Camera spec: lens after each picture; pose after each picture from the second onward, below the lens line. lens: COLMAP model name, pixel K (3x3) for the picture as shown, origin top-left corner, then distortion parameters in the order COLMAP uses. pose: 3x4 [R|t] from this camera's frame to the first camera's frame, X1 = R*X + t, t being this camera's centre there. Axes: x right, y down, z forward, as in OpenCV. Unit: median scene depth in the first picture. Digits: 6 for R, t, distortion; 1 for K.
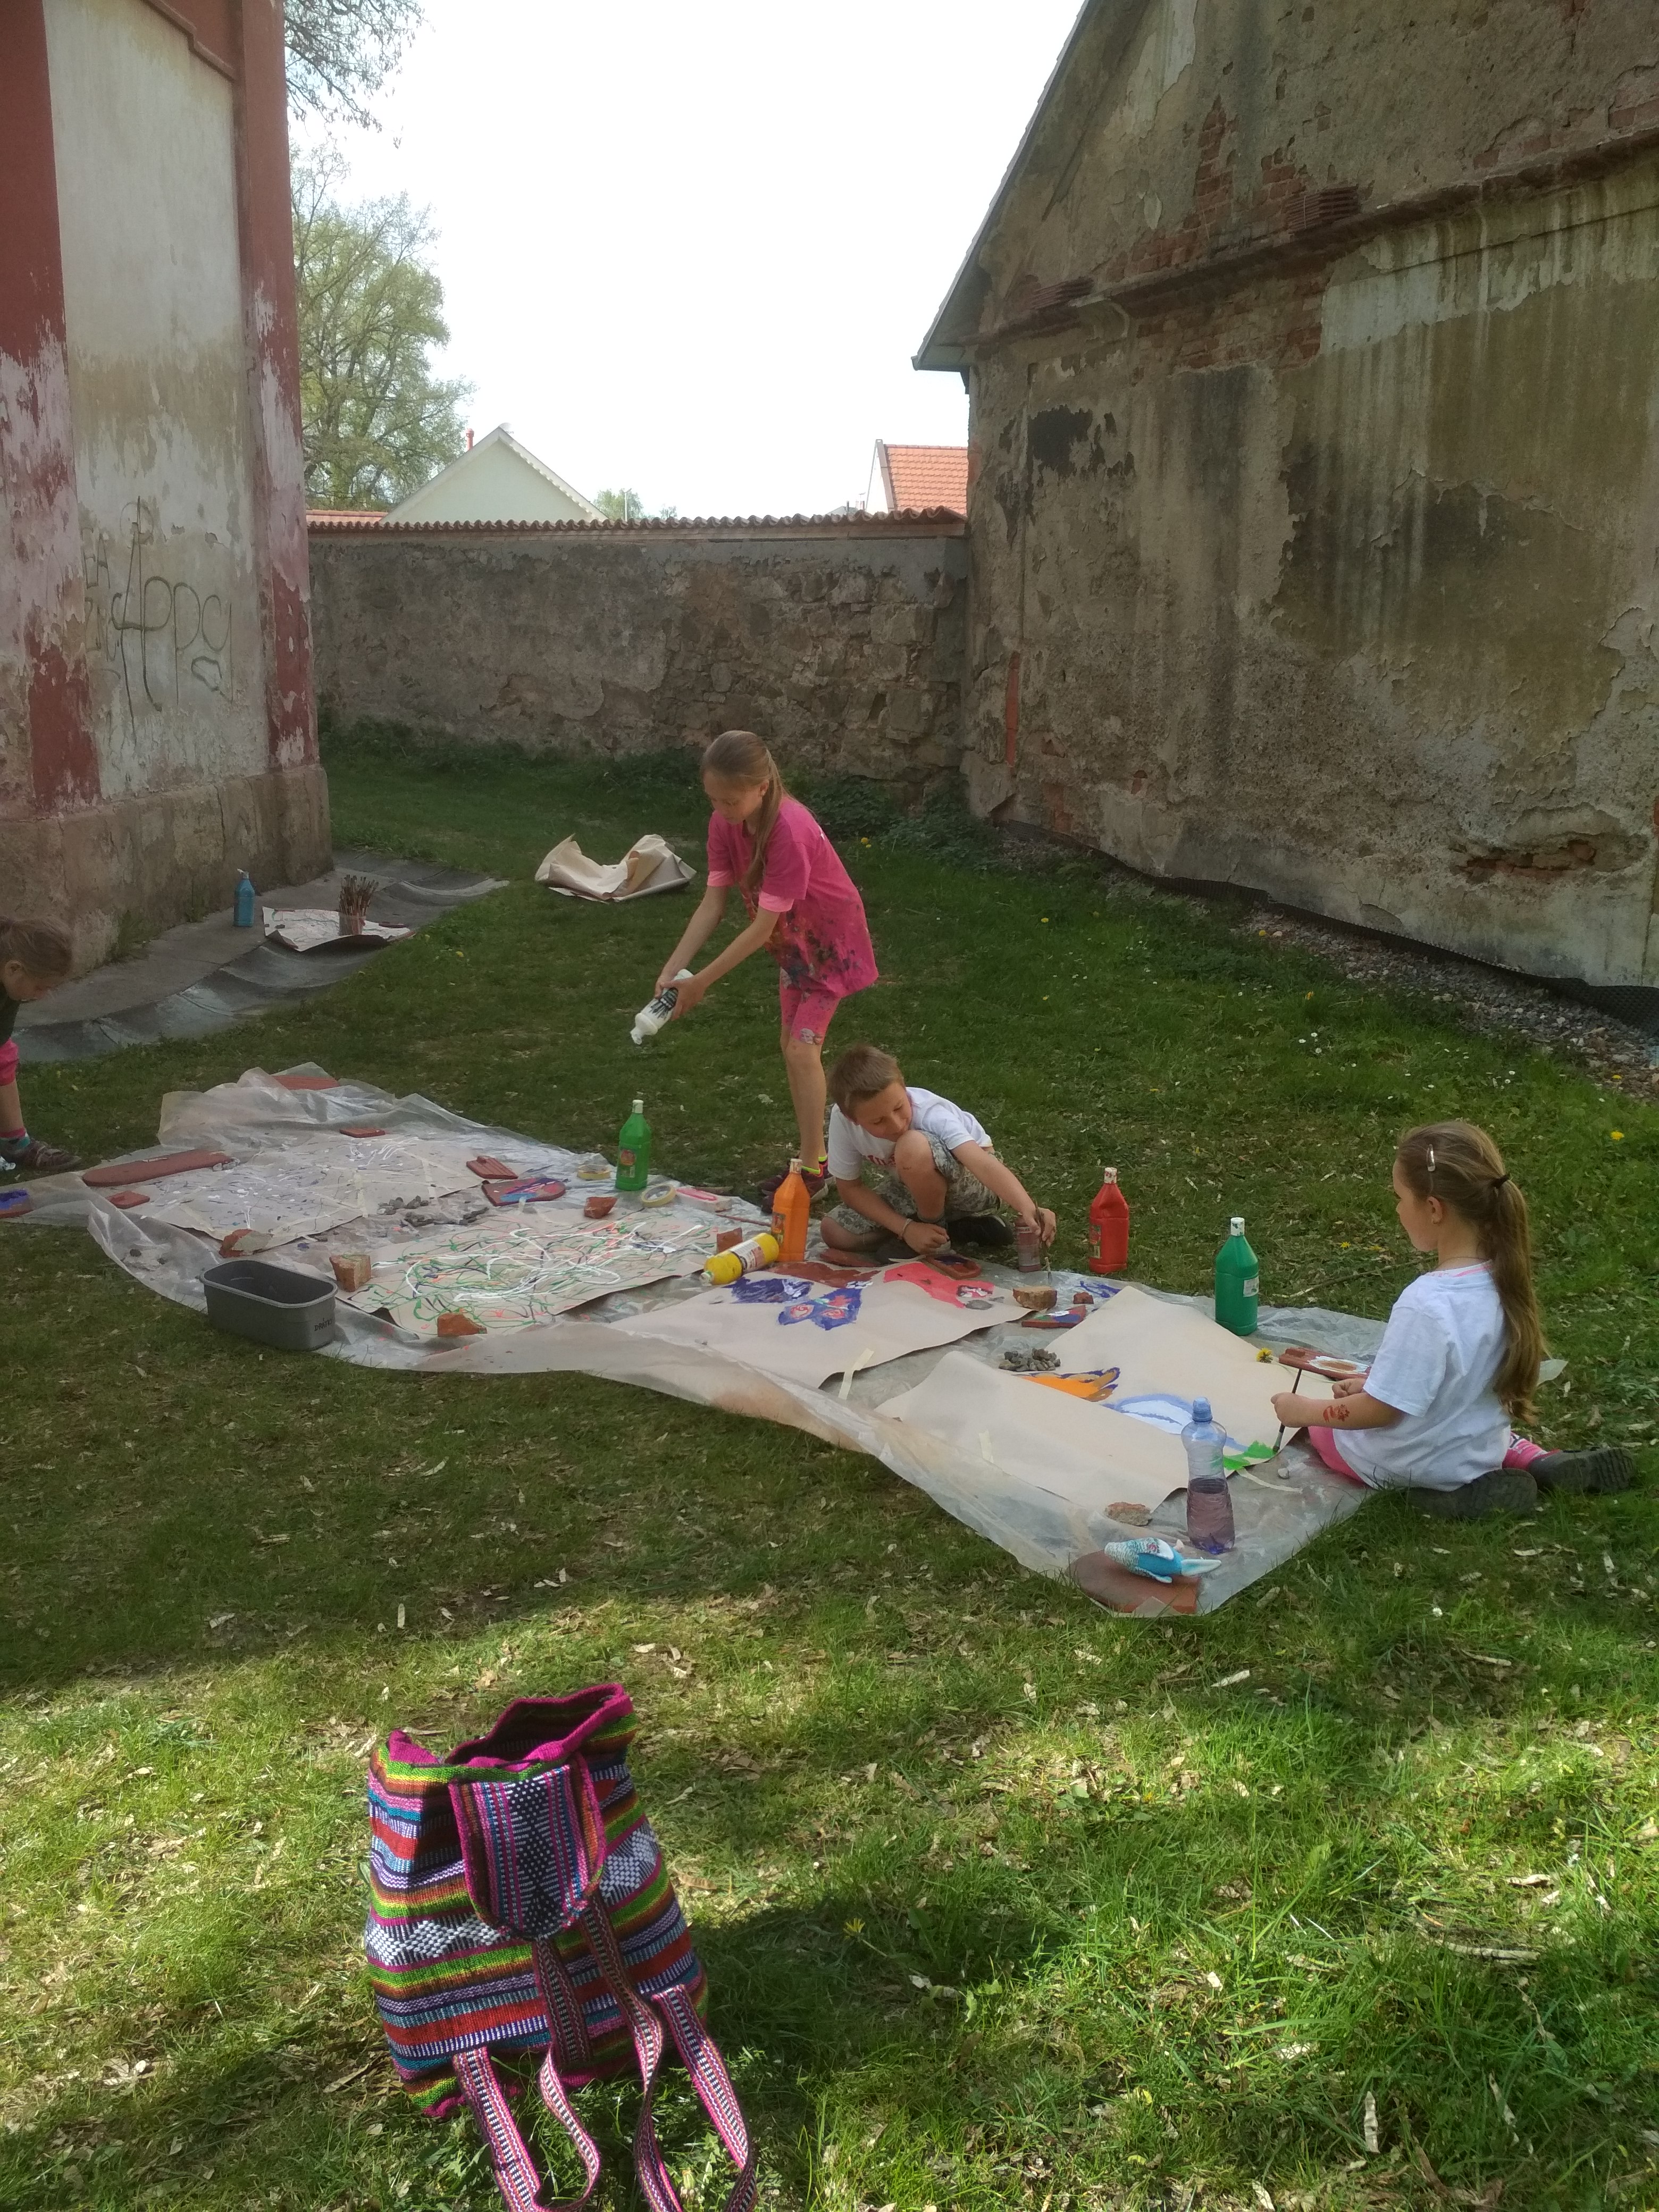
lens RADIAL K [[1947.3, 0, 883.6], [0, 1947.3, 1105.5], [0, 0, 1]] dist [0.088101, -0.173534]
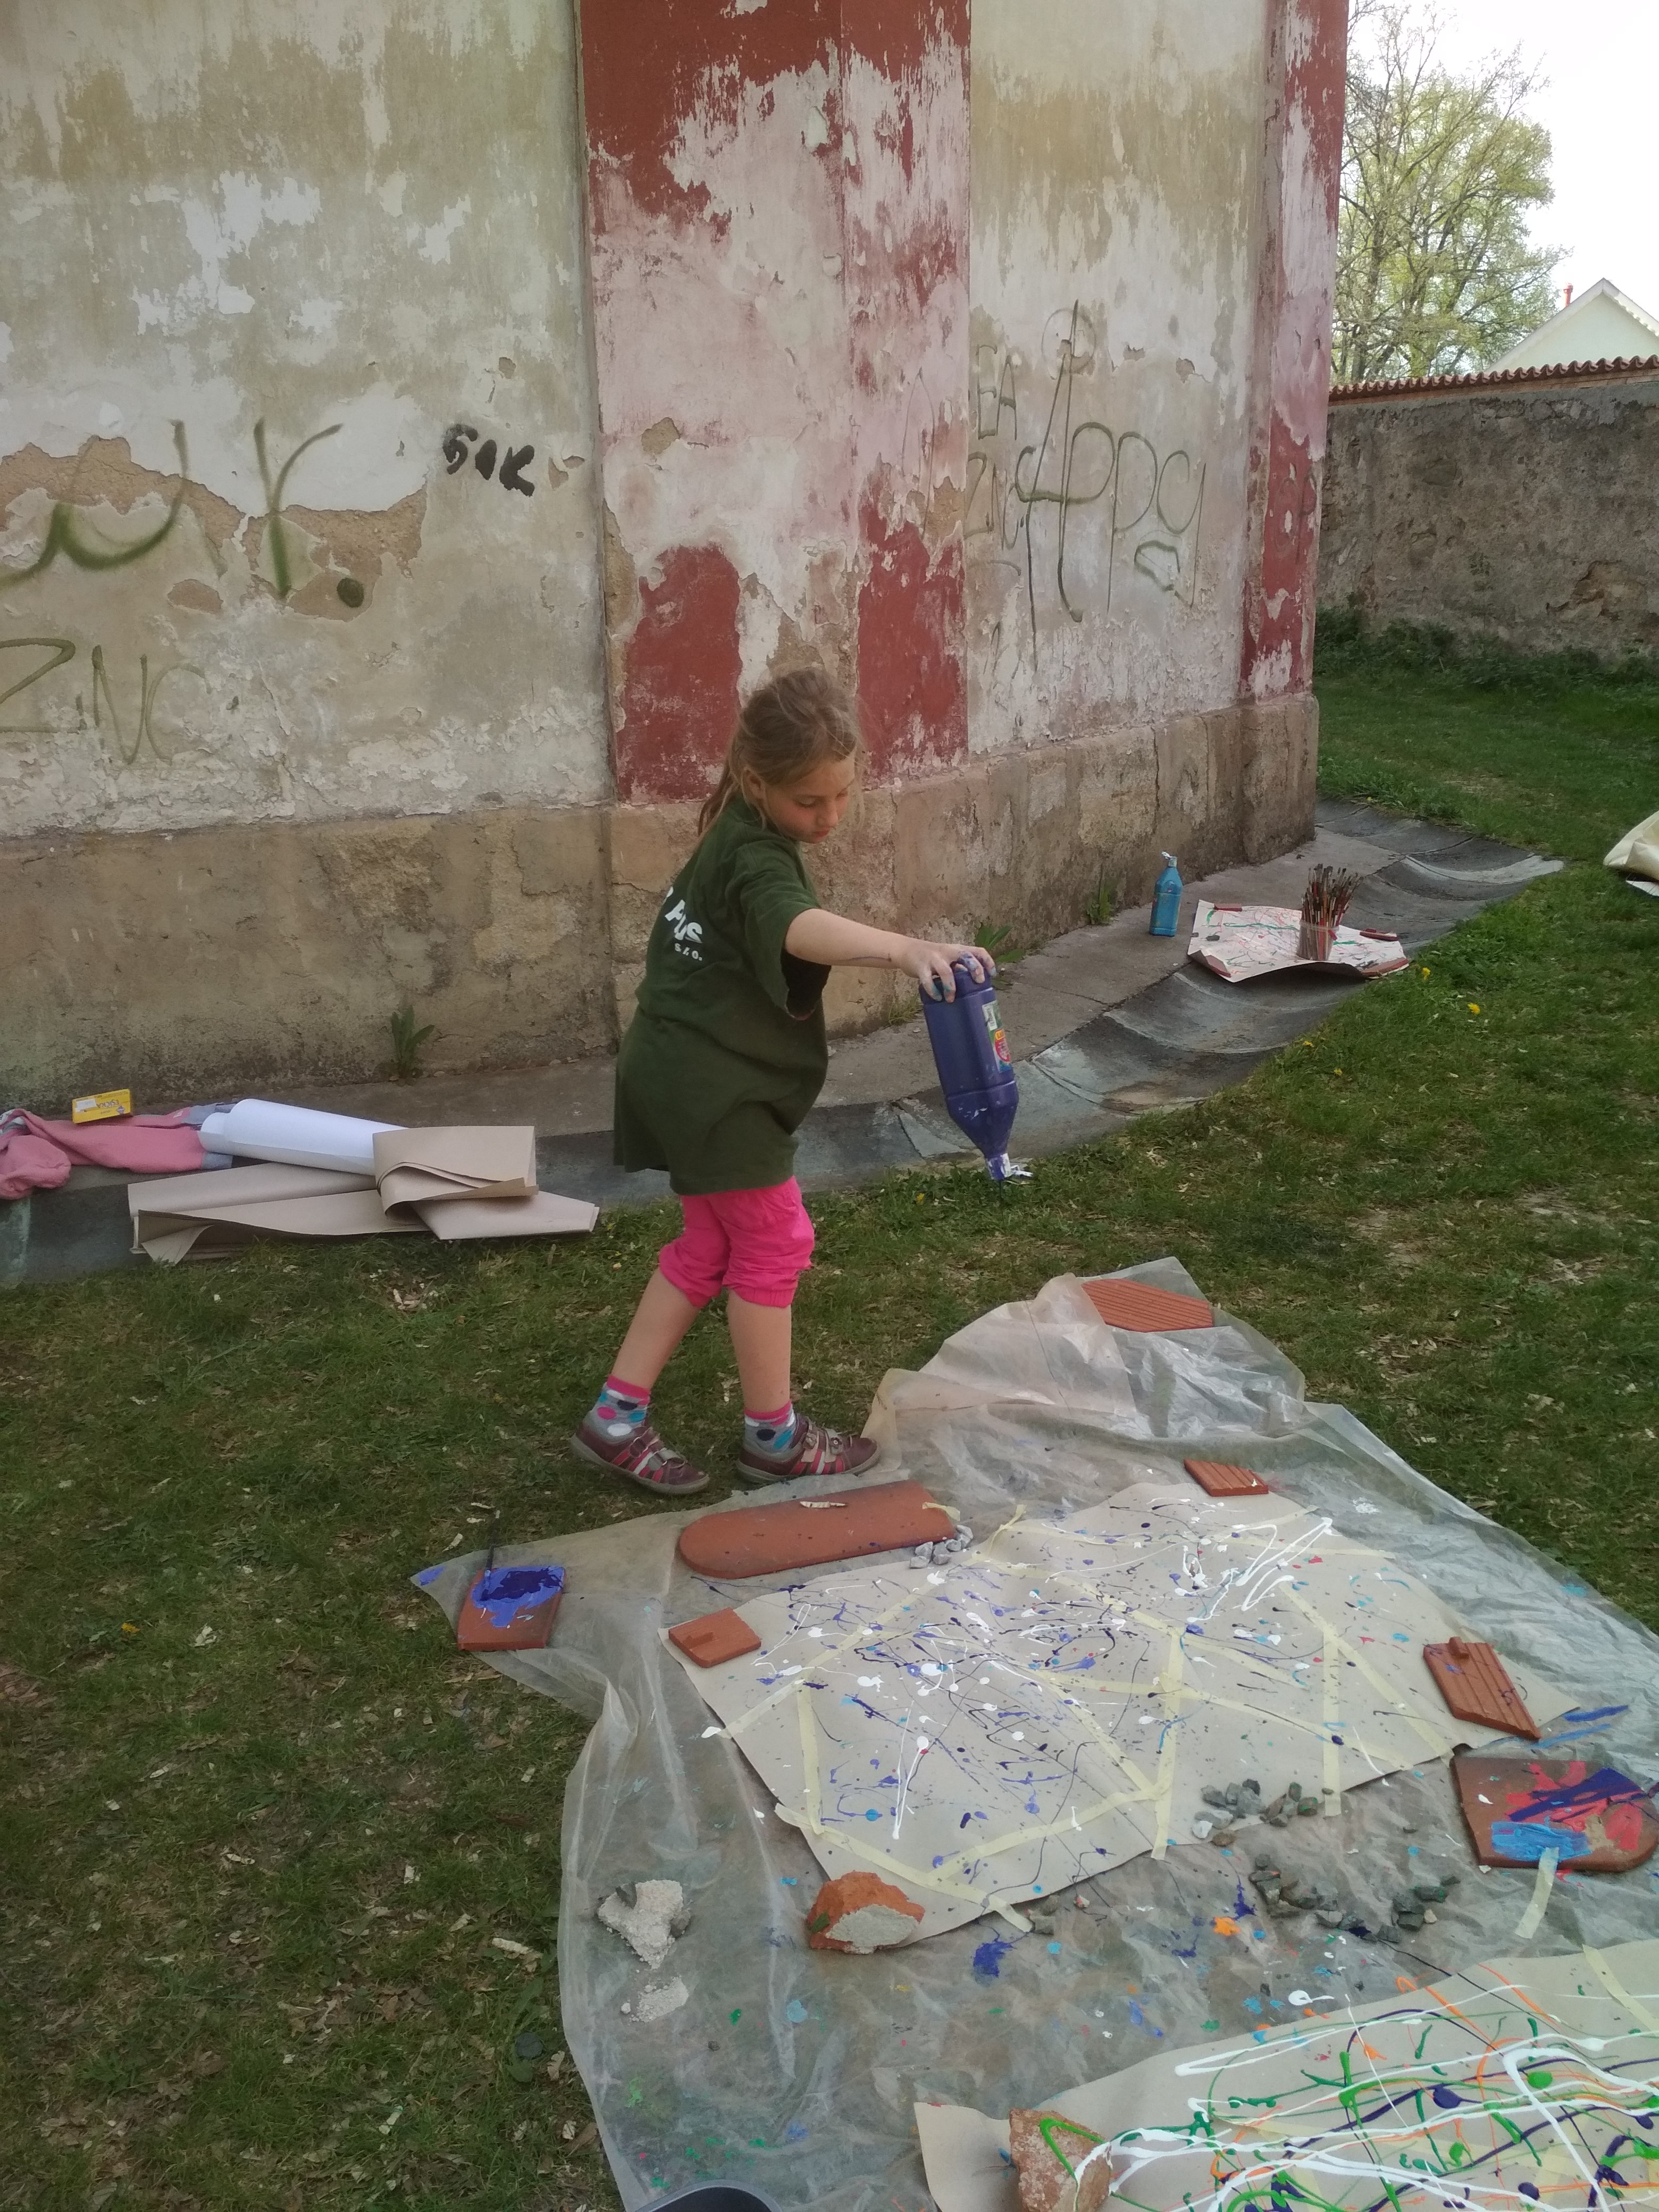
lens RADIAL K [[1947.3, 0, 848.5], [0, 1947.3, 1127.9], [0, 0, 1]] dist [0.088101, -0.173534]
pose [[0.864655, 0.118632, -0.488157, -0.067628], [-0.089923, 0.992572, 0.081938, -0.062574], [0.494252, -0.026952, 0.868901, 0.304761]]
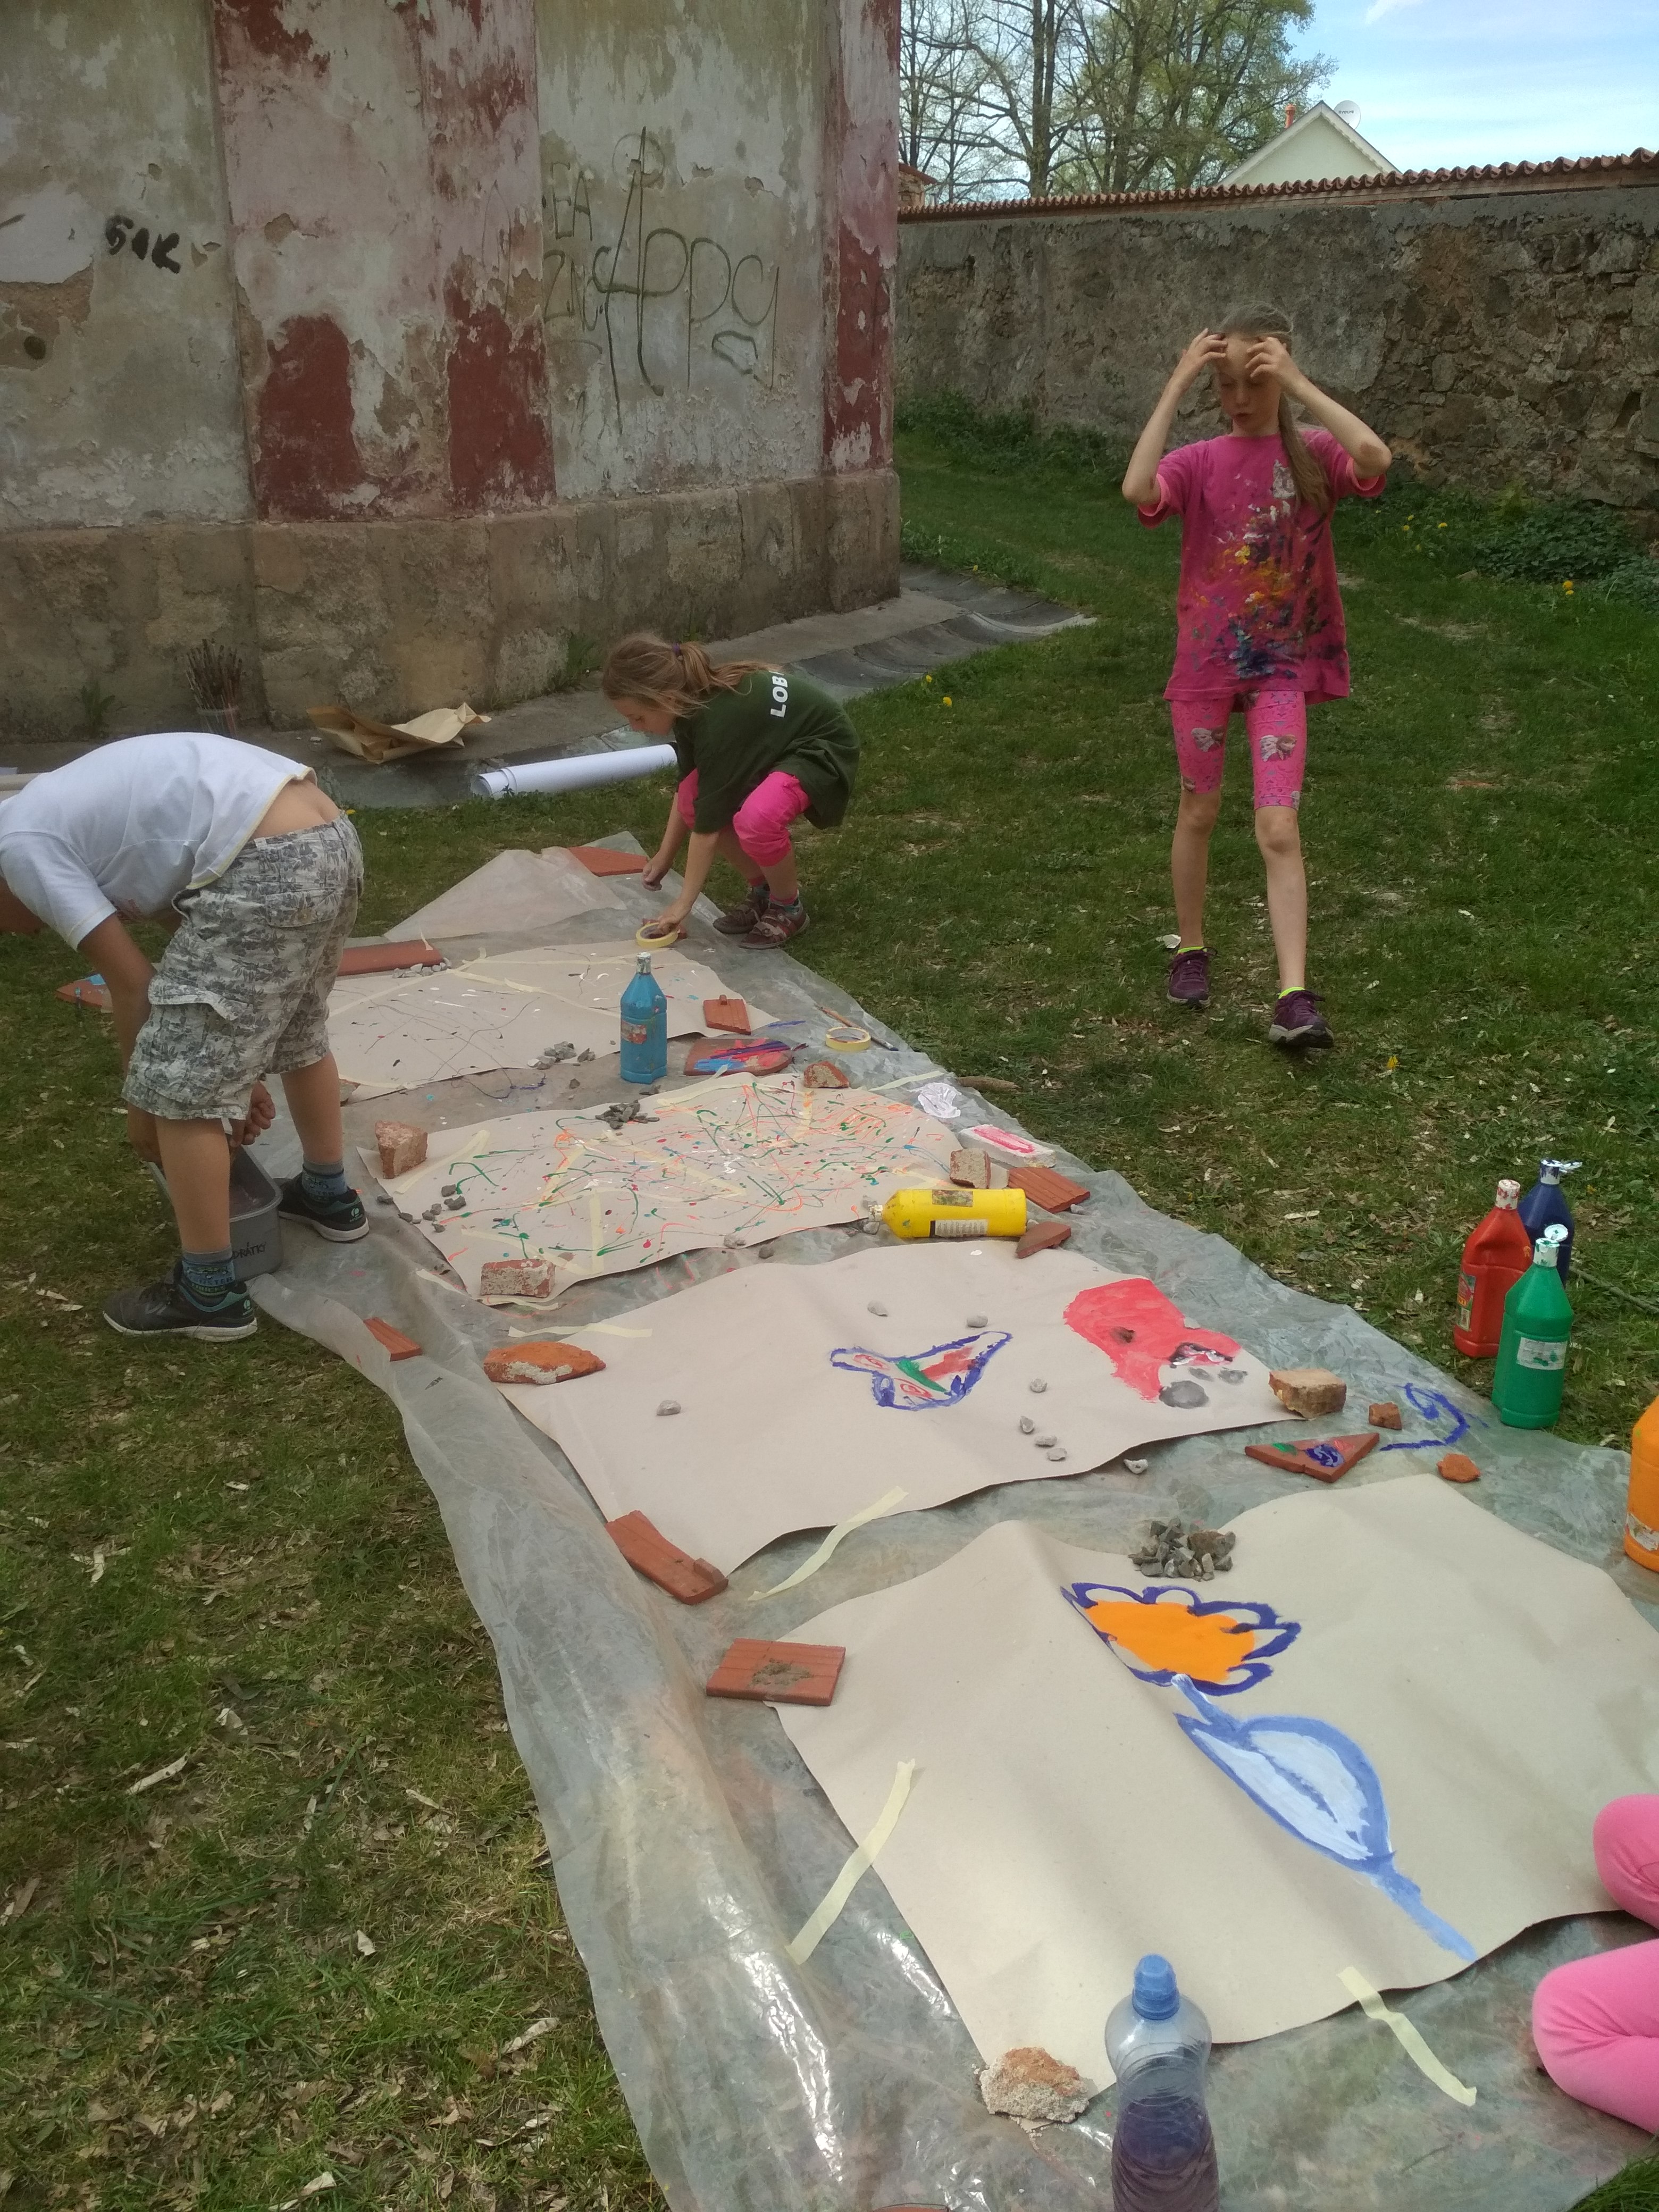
lens RADIAL K [[1947.3, 0, 874.1], [0, 1947.3, 1130.6], [0, 0, 1]] dist [0.088101, -0.173534]
pose [[0.917431, 0.146902, -0.369784, 0.072644], [-0.093173, 0.982827, 0.159281, -0.026079], [0.386833, -0.111676, 0.915363, 0.184458]]
